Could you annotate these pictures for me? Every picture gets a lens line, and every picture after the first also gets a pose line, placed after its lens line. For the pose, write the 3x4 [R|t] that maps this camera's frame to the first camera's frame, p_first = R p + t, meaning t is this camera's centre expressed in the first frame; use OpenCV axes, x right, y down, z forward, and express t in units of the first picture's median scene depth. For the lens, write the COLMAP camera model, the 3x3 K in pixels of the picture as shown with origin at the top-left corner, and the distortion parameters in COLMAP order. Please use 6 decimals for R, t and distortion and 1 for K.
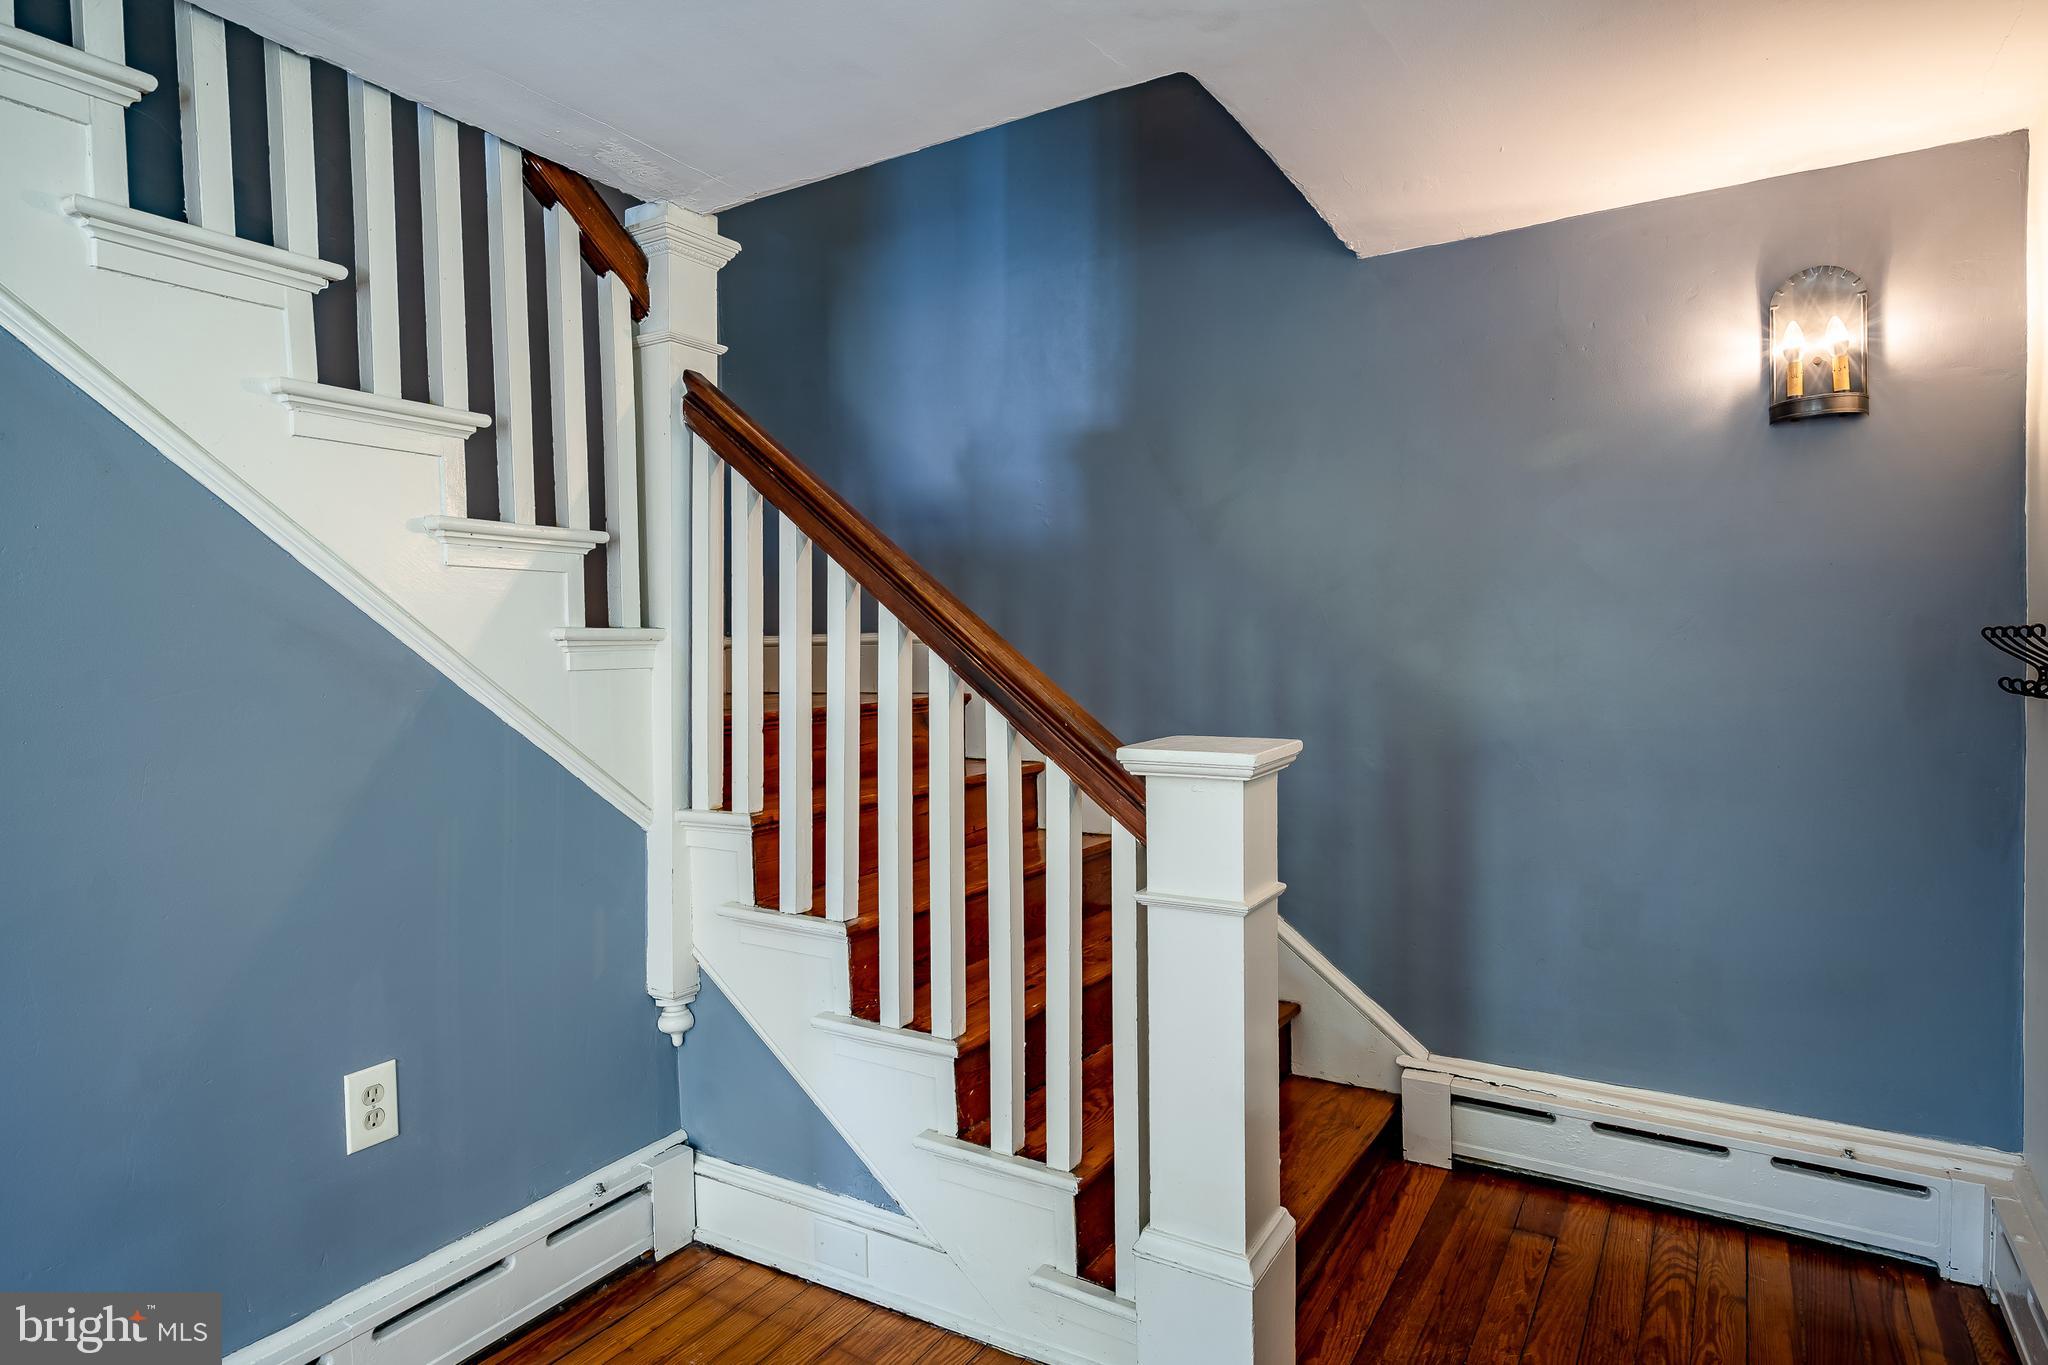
lens RADIAL K [[1136.9, 0, 1020.7], [0, 1136.9, 651.8], [0, 0, 1]] dist [-0.000740, -0.002942]
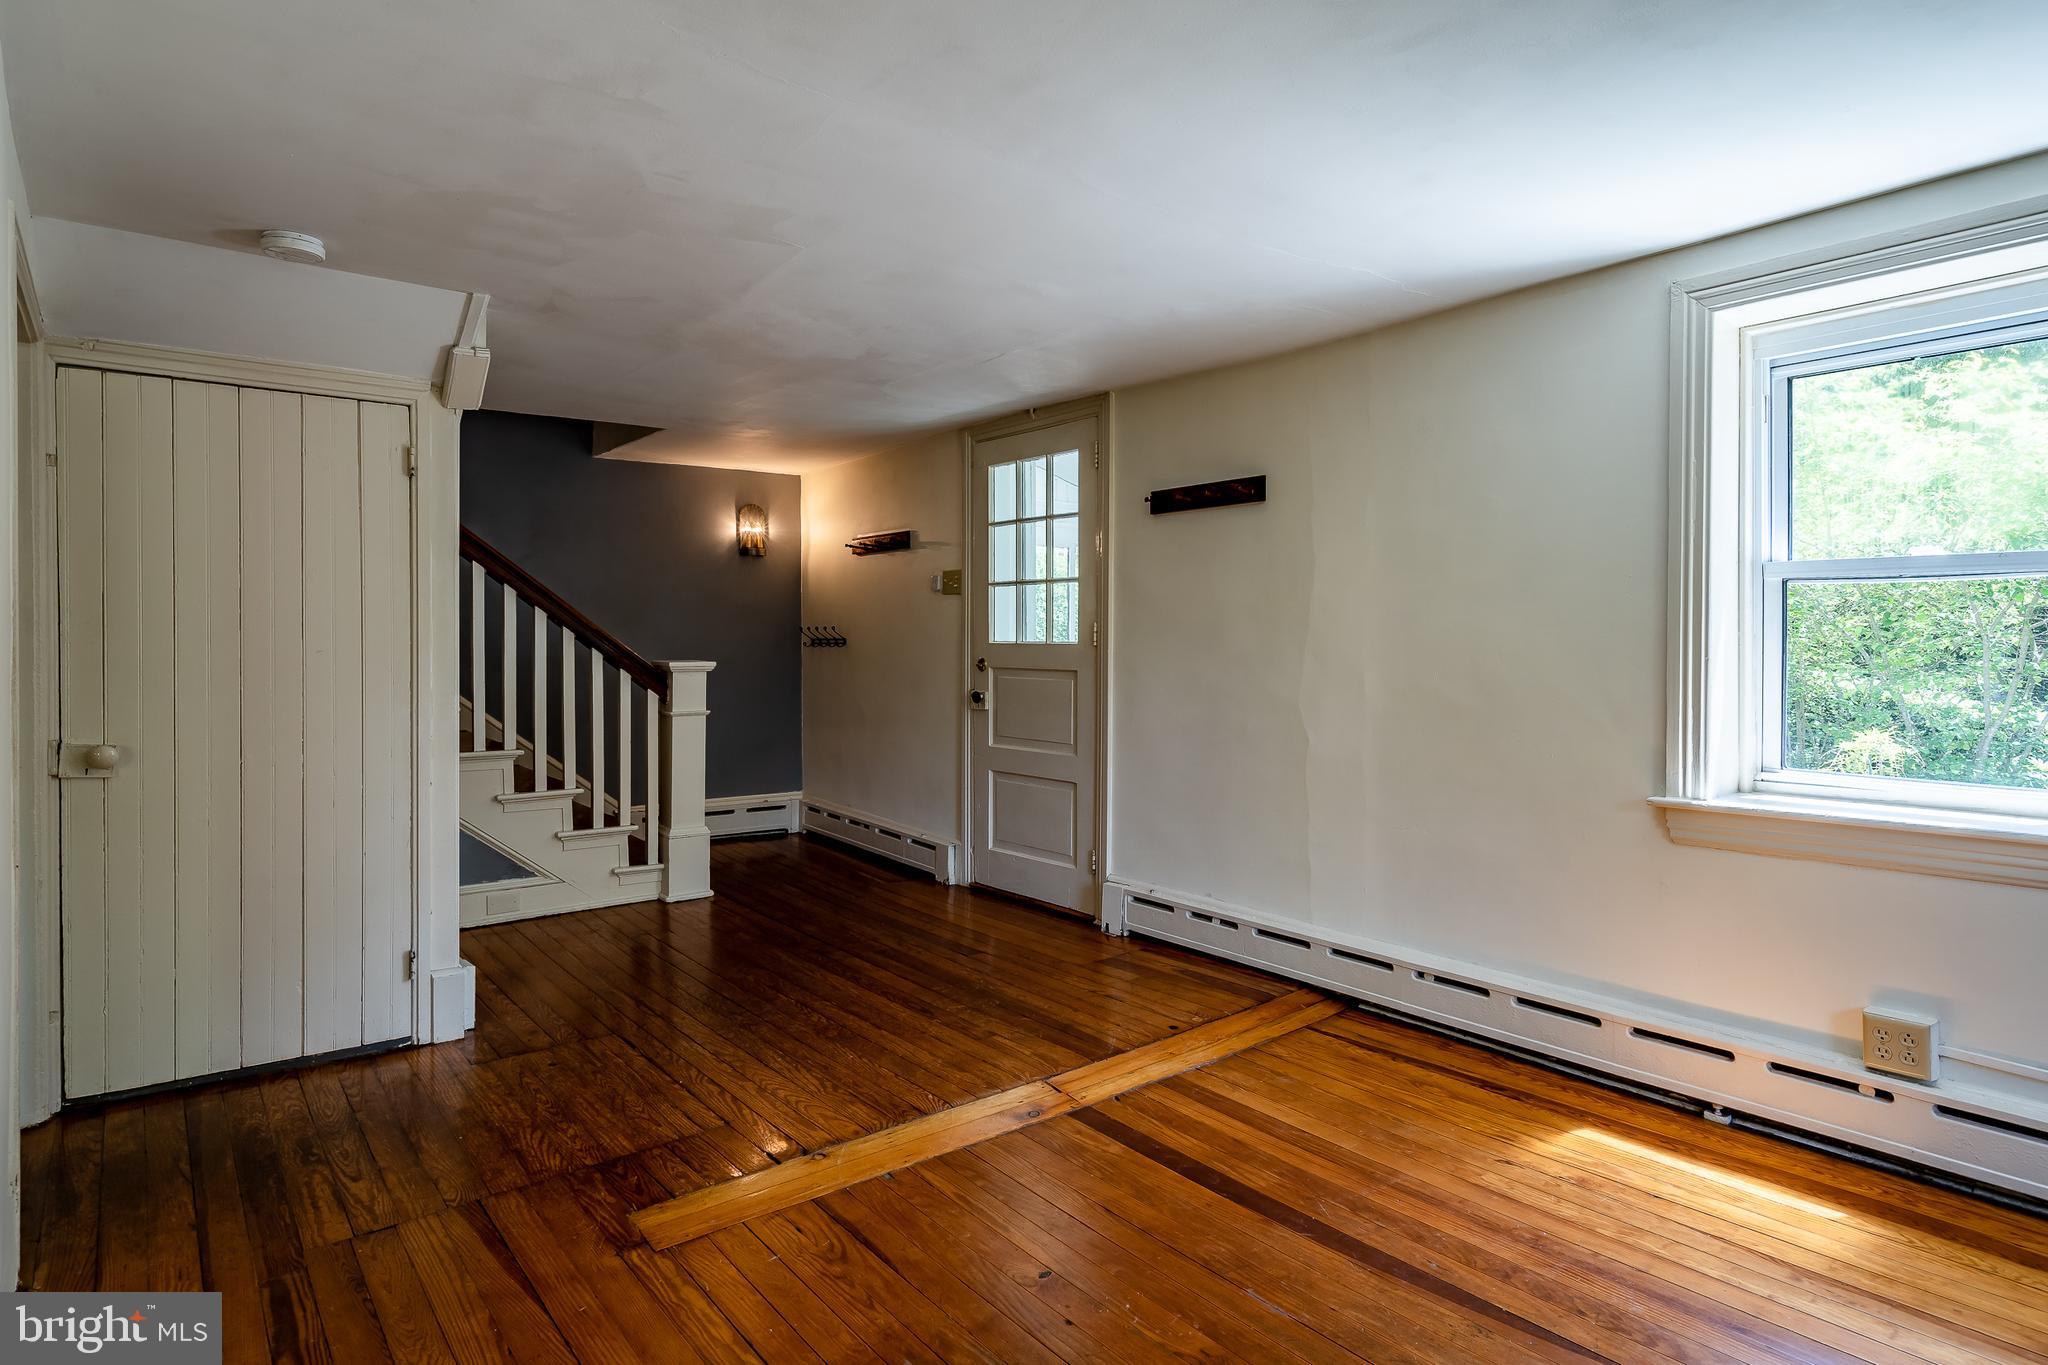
lens RADIAL K [[1136.9, 0, 1007.1], [0, 1136.9, 663.5], [0, 0, 1]] dist [-0.000740, -0.002942]
pose [[0.364397, -0.006969, 0.931218, -1.791348], [-0.009190, 0.999896, 0.011079, 0.032101], [-0.931198, -0.012595, 0.364295, -0.677907]]
